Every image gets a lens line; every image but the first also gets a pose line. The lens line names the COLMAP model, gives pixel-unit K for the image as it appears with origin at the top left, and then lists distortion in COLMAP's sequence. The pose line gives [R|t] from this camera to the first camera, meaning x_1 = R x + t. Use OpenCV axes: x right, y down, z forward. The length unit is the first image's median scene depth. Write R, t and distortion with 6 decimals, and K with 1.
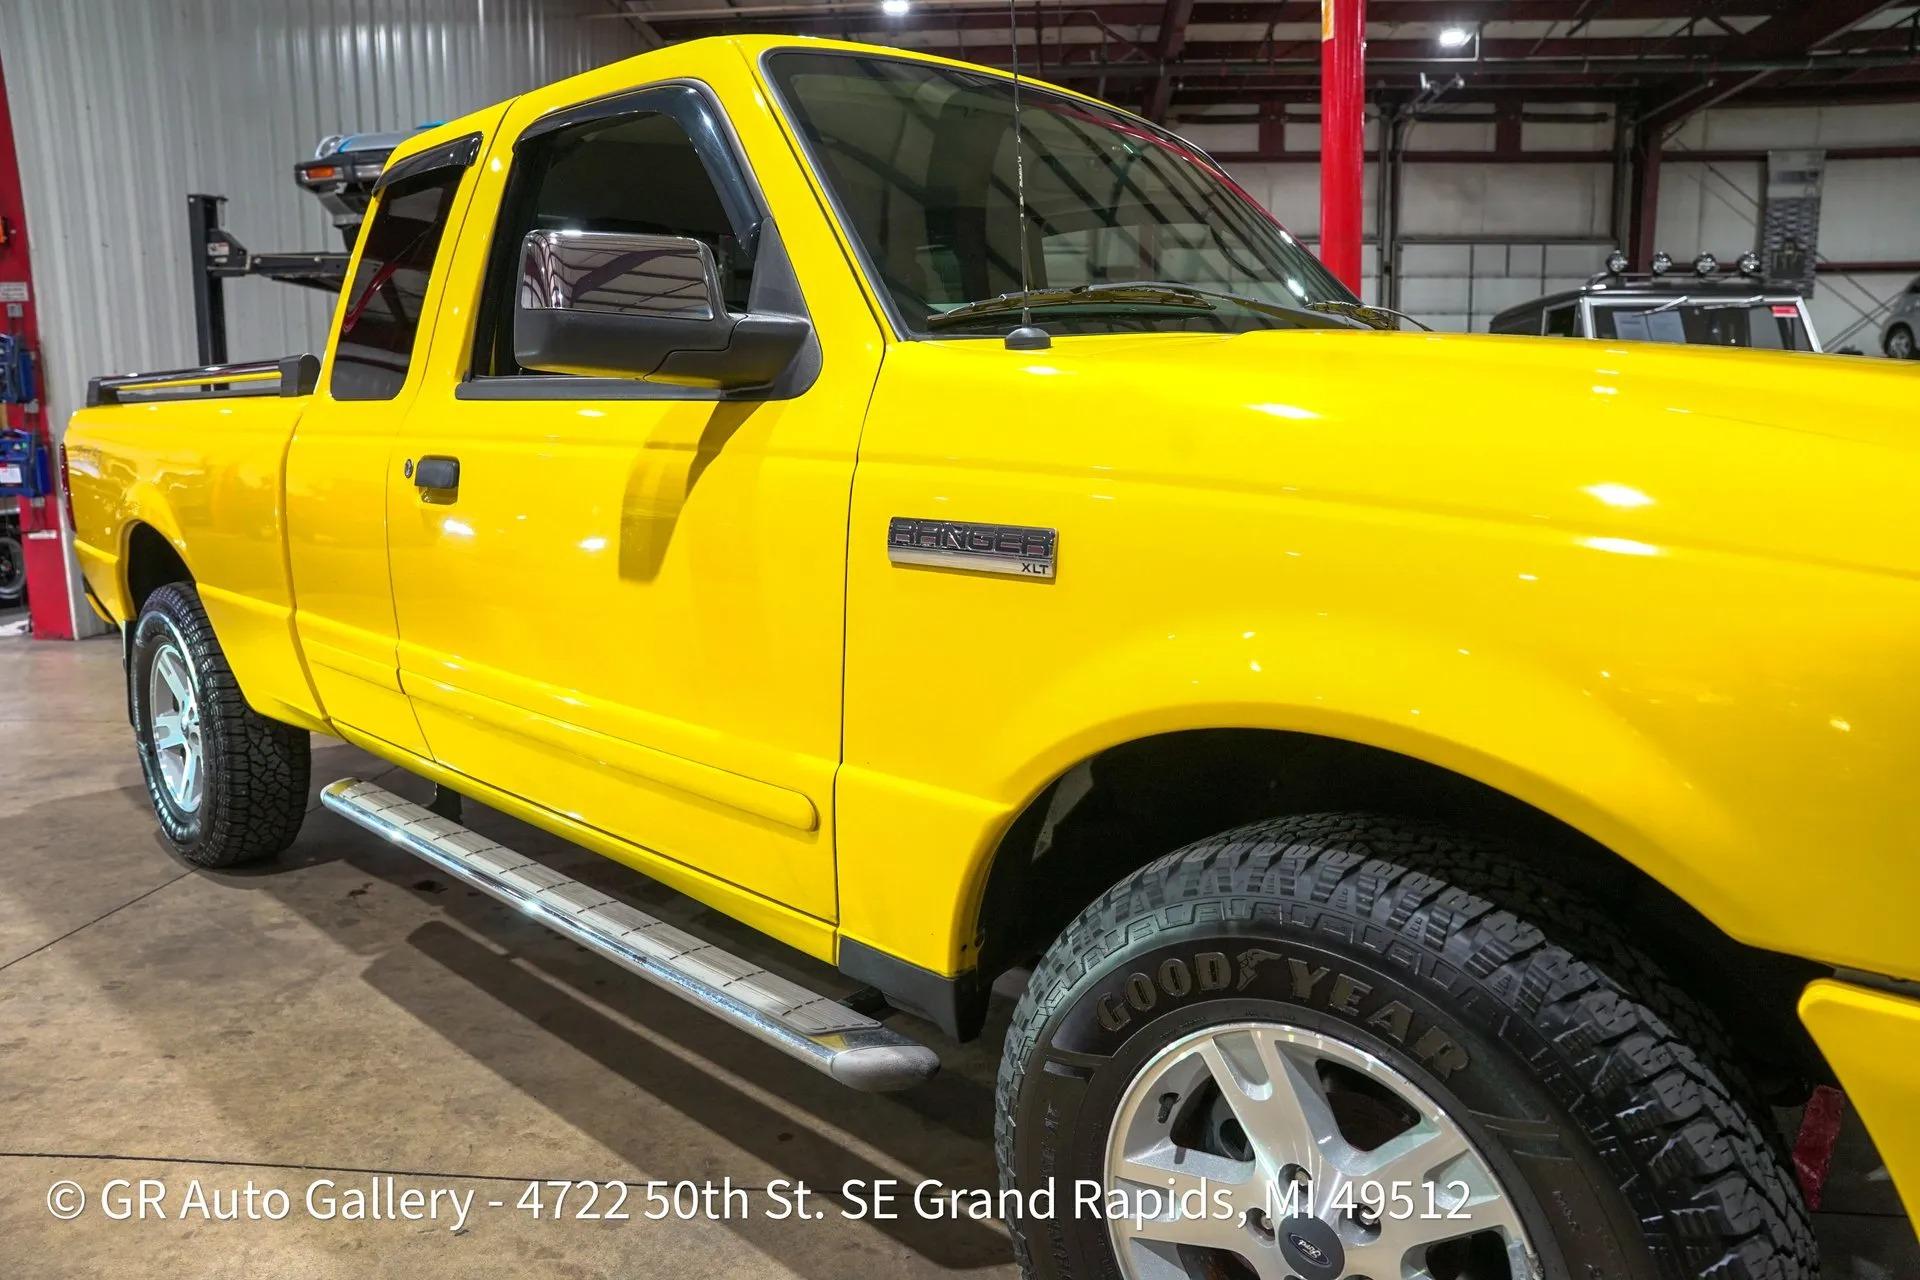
lens RADIAL K [[1314.8, 0, 965.0], [0, 1314.8, 633.5], [0, 0, 1]] dist [-0.139458, 0.108726]
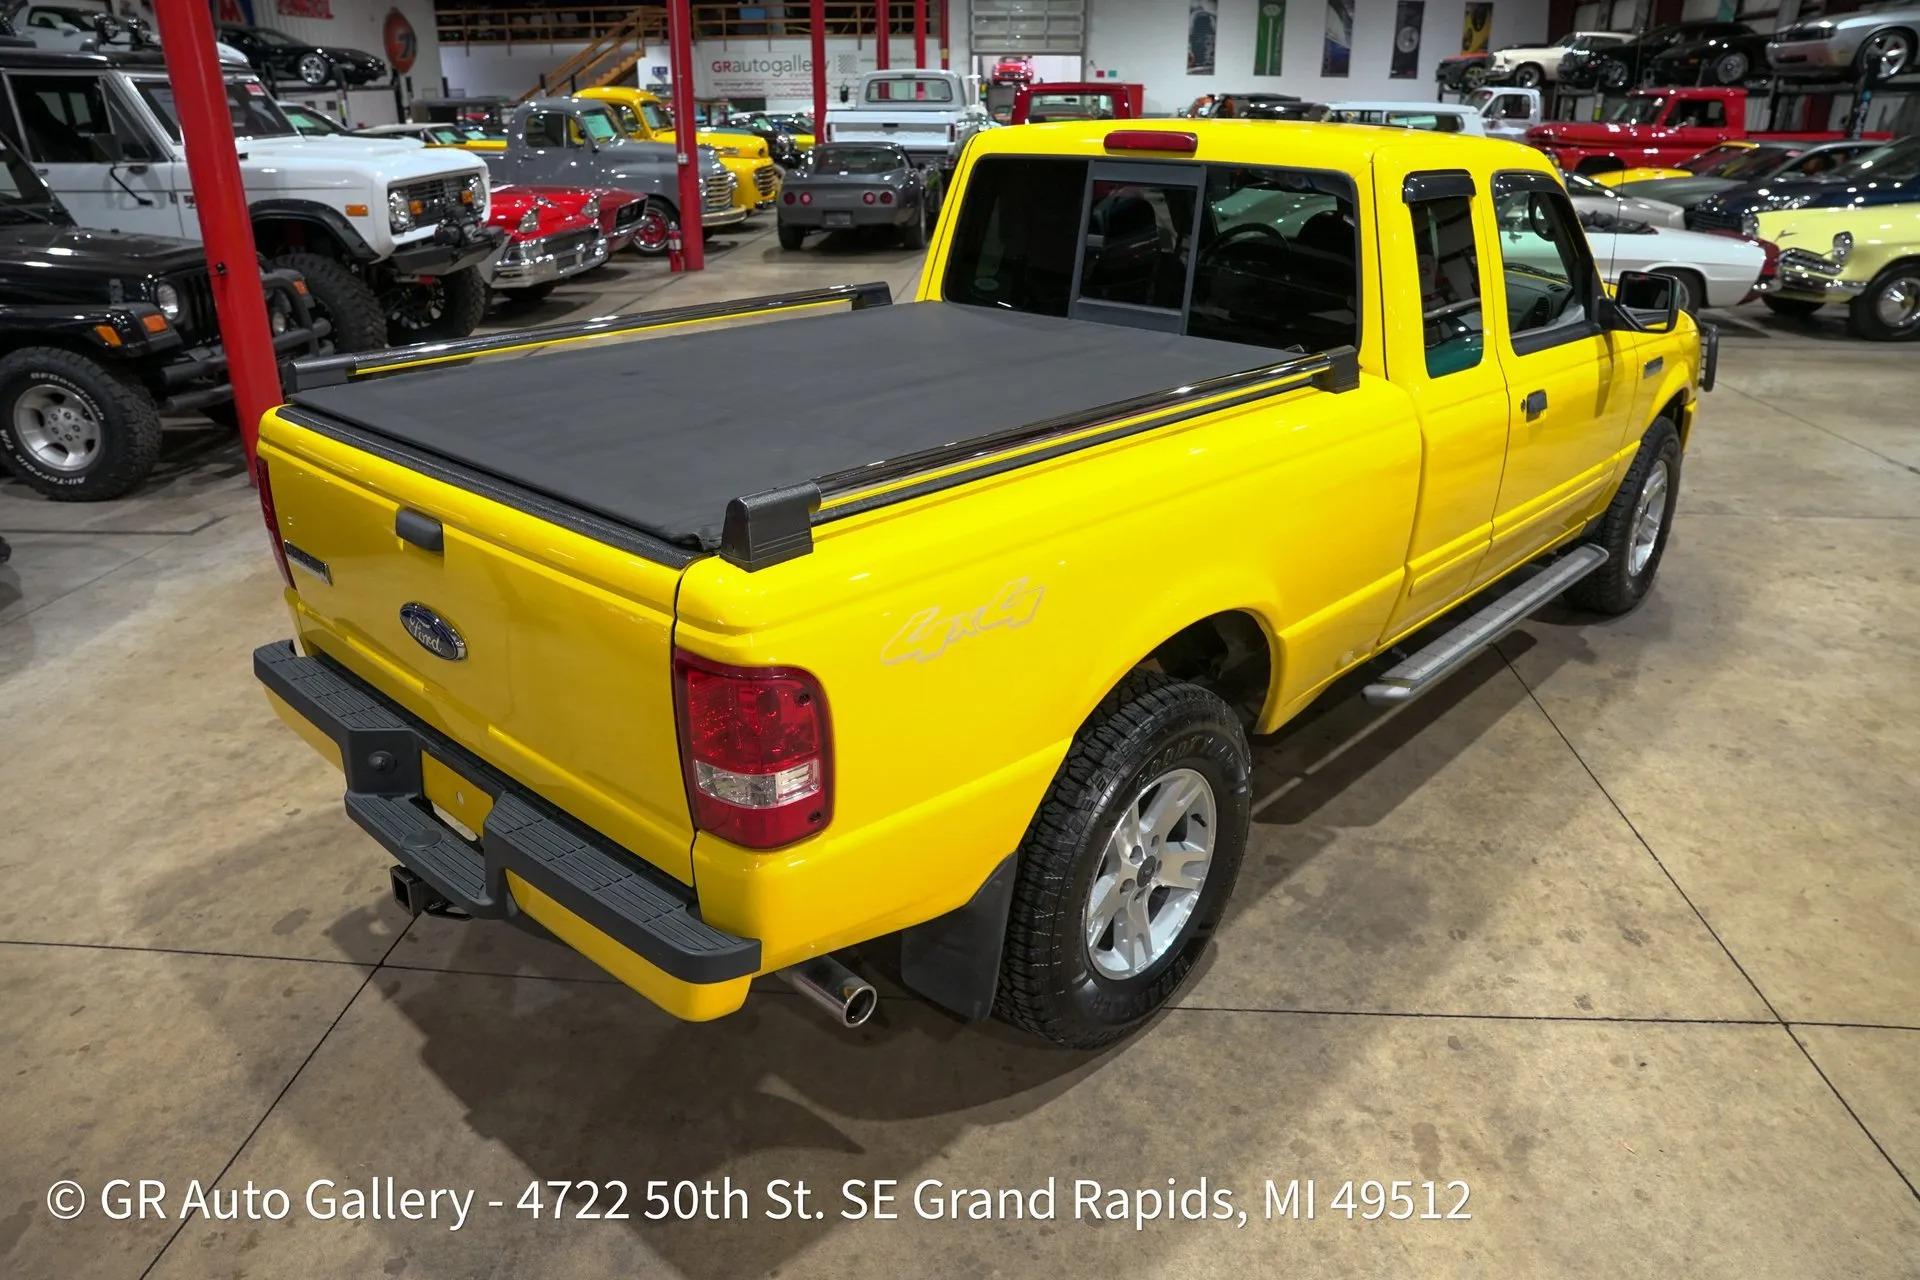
lens RADIAL K [[1314.8, 0, 963.4], [0, 1314.8, 637.3], [0, 0, 1]] dist [-0.139458, 0.108726]
pose [[-0.000254, -0.380943, 0.924598, -1.375846], [0.150614, 0.914037, 0.376633, -0.388998], [-0.988593, 0.139353, 0.057143, 1.121070]]
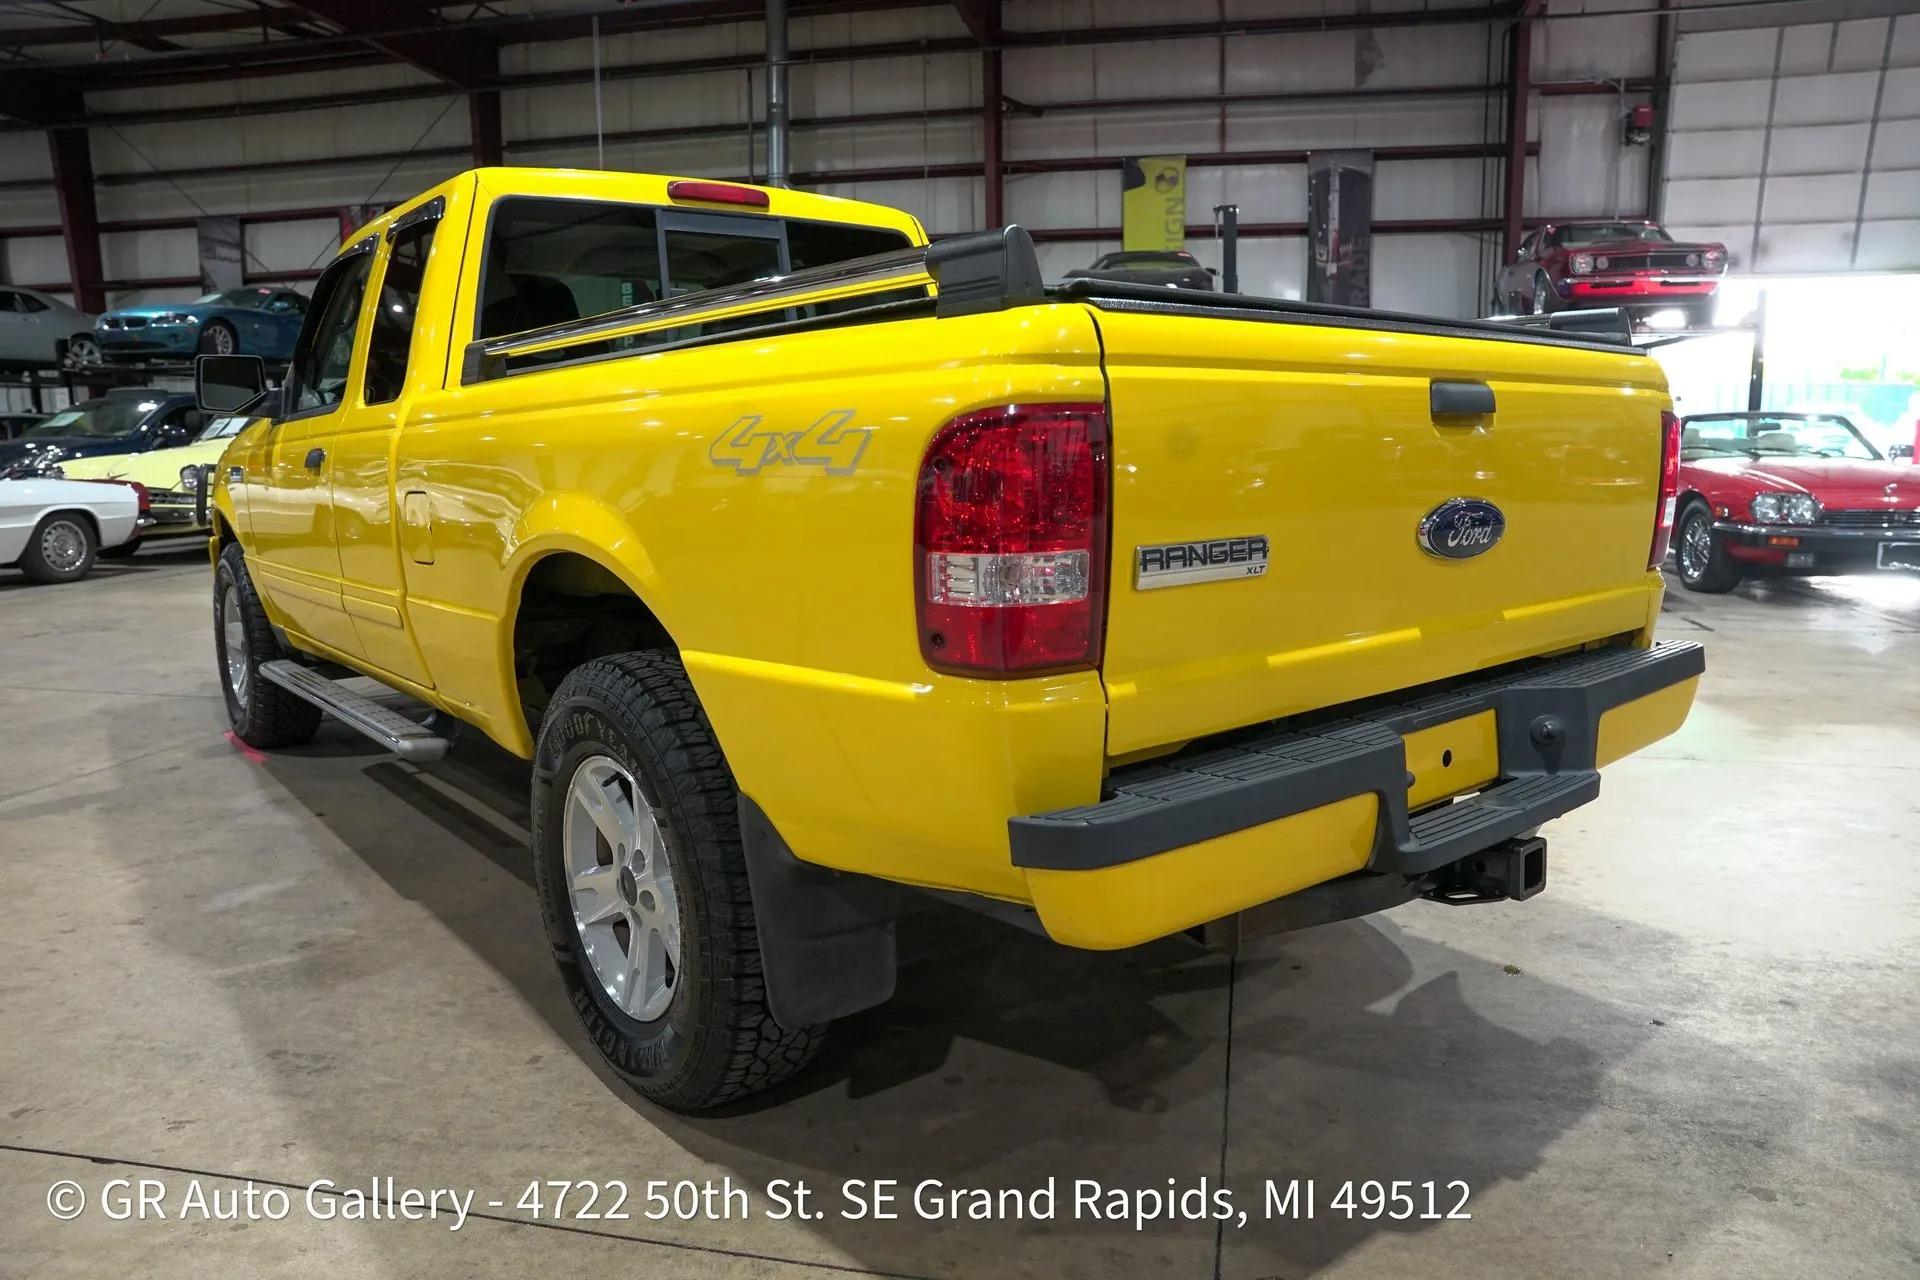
lens RADIAL K [[1314.8, 0, 964.1], [0, 1314.8, 637.6], [0, 0, 1]] dist [-0.139458, 0.108726]
pose [[-0.989121, -0.006045, 0.146980, -0.585089], [0.039690, 0.951134, 0.306219, -0.309775], [-0.141649, 0.308721, -0.940546, 2.041406]]
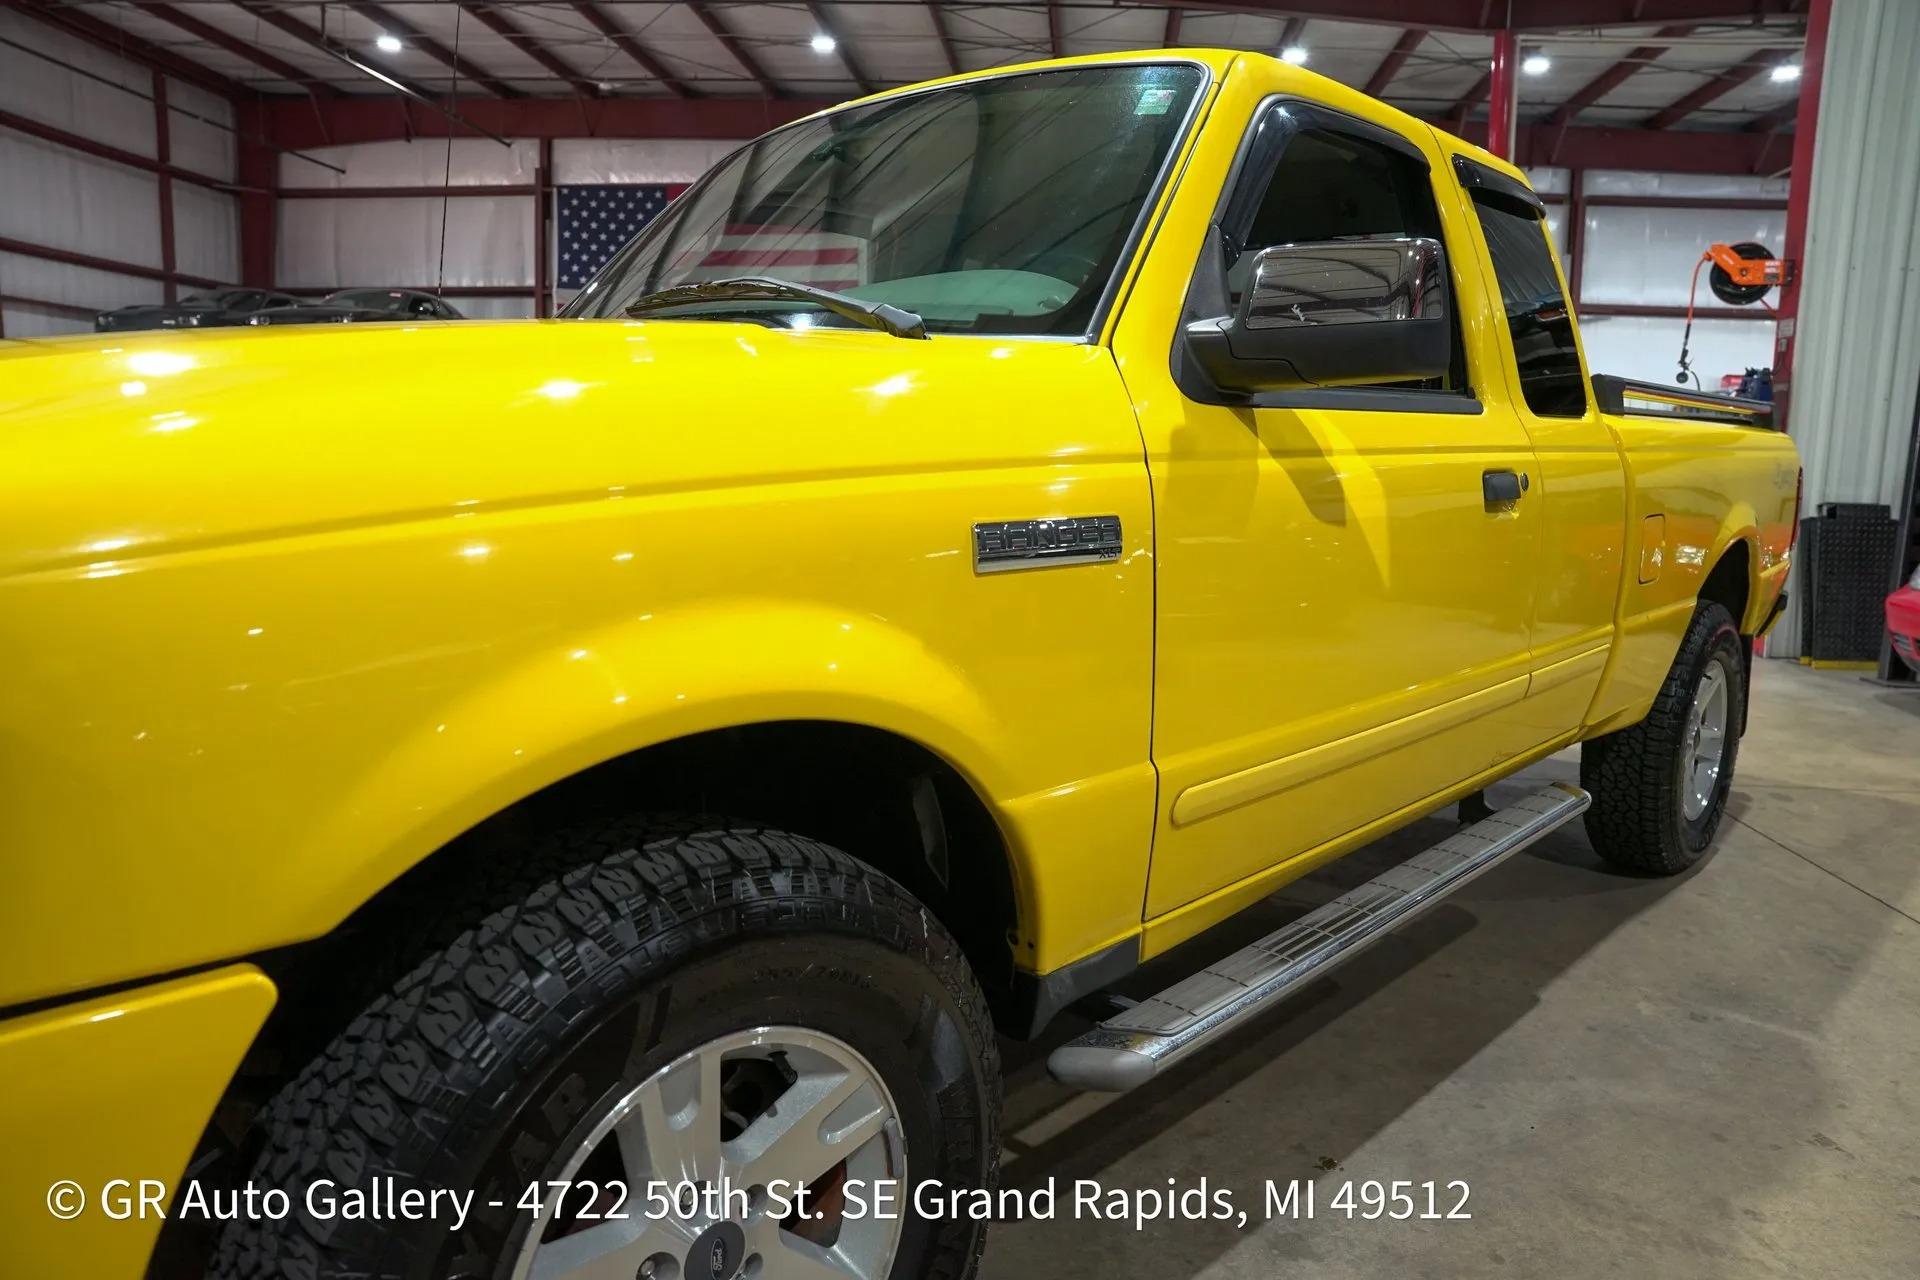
lens RADIAL K [[1314.8, 0, 965.3], [0, 1314.8, 637.9], [0, 0, 1]] dist [-0.139458, 0.108726]
pose [[-0.028006, 0.148178, -0.988564, 0.801049], [-0.176713, 0.972642, 0.150798, -0.121270], [0.983864, 0.178915, -0.001055, 0.809913]]
